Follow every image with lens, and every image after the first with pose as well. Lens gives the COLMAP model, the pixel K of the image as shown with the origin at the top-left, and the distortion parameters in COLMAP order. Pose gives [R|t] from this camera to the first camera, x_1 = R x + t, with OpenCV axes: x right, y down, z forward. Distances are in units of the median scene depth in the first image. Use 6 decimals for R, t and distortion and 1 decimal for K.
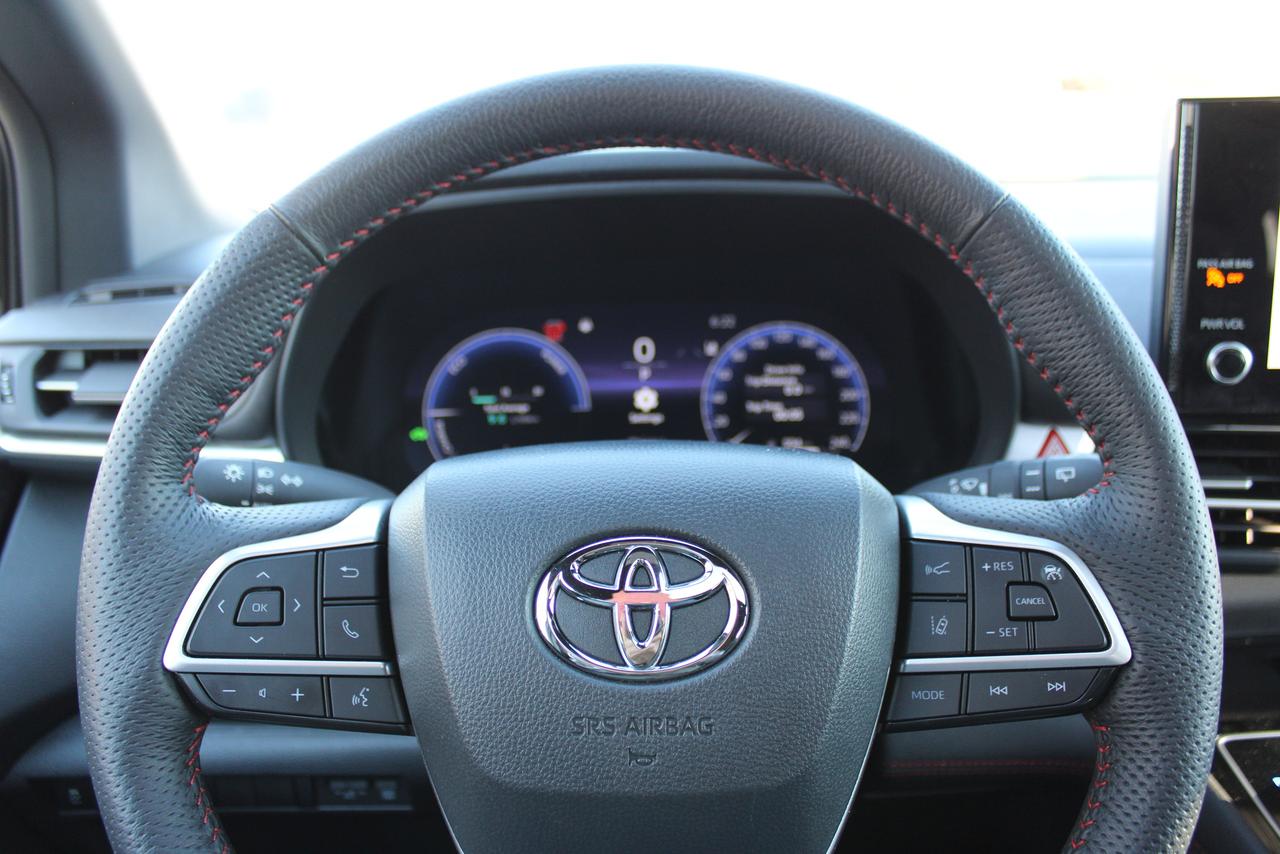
lens RADIAL K [[1060.8, 0, 625.9], [0, 1060.8, 426.9], [0, 0, 1]] dist [-0.157053, 0.129658]
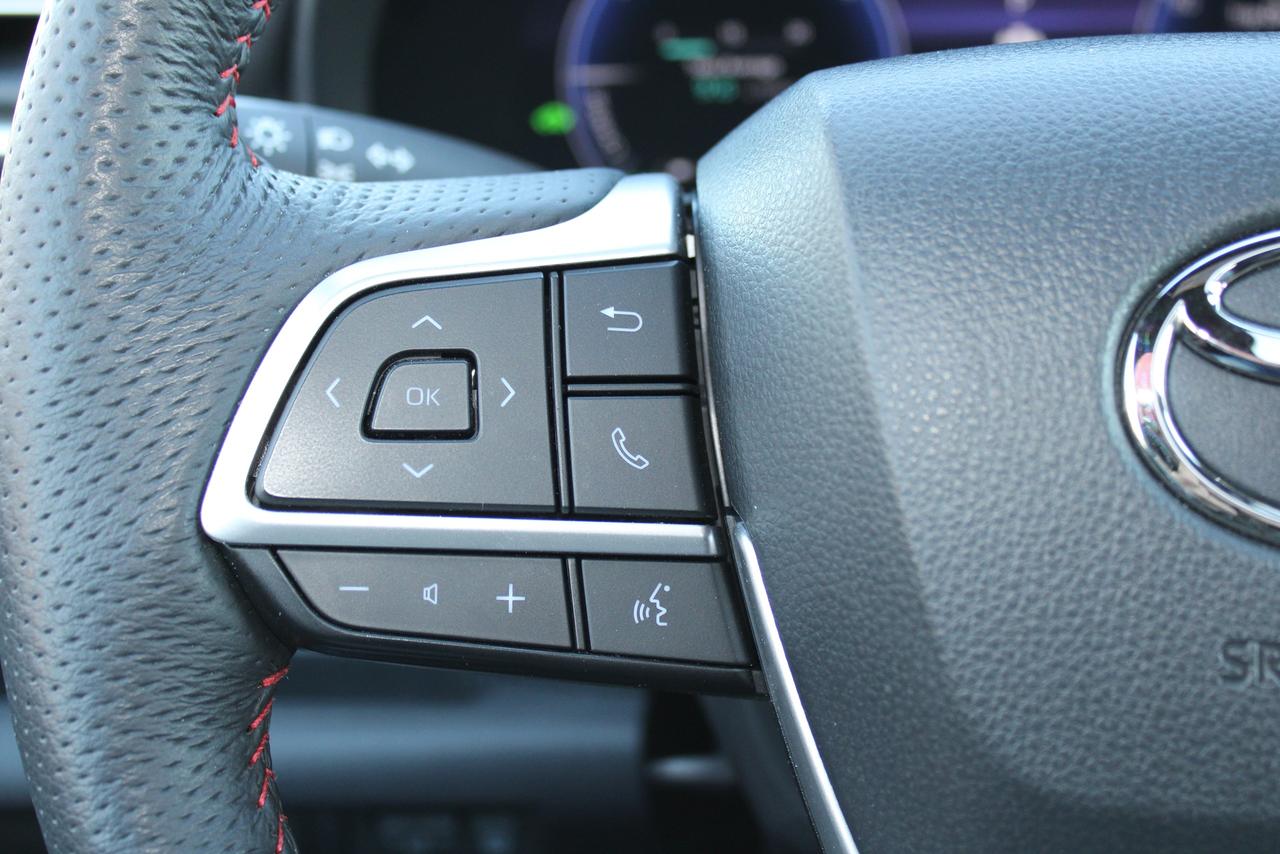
lens RADIAL K [[1869.8, 0, 640.0], [0, 1869.8, 427.0], [0, 0, 1]] dist [-0.028863, -0.003911]
pose [[0.999692, 0.013616, -0.020731, -0.251104], [-0.011369, 0.994419, 0.104884, 0.106326], [0.022043, -0.104616, 0.994268, 0.236372]]
